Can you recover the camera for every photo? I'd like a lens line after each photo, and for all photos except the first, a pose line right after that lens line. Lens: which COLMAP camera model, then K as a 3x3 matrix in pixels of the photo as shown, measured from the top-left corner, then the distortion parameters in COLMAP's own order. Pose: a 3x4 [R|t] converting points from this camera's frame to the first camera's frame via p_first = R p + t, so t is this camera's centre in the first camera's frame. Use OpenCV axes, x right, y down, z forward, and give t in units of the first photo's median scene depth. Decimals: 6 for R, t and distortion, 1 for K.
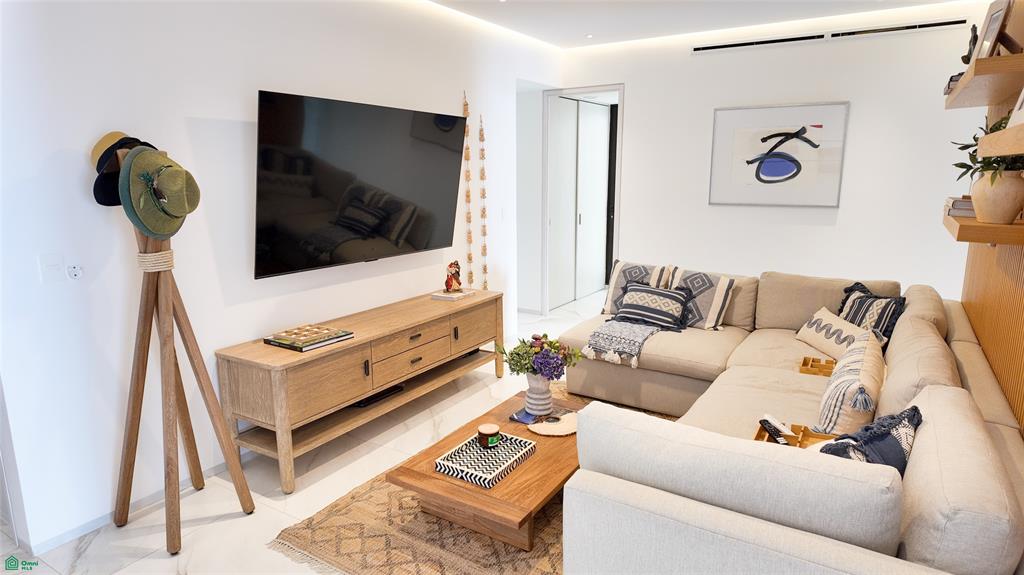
lens RADIAL K [[599.0, 0, 513.0], [0, 599.0, 286.8], [0, 0, 1]] dist [0.049231, -0.056493]
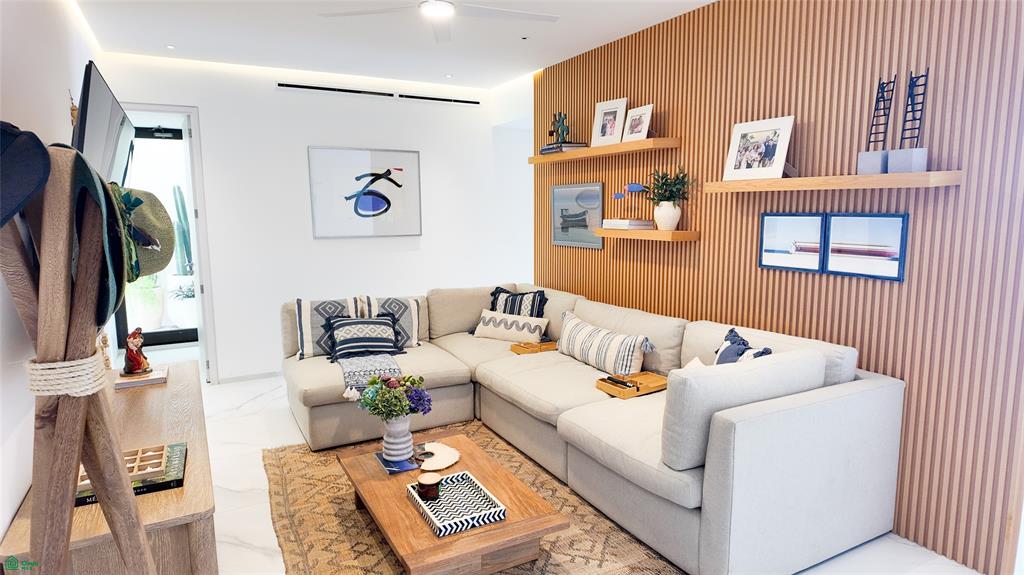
lens RADIAL K [[599.0, 0, 513.0], [0, 599.0, 286.8], [0, 0, 1]] dist [0.049231, -0.056493]
pose [[0.492895, -0.113556, 0.862647, -0.488871], [0.173544, 0.984356, 0.030418, -0.036484], [-0.852606, 0.134715, 0.504891, 0.261665]]
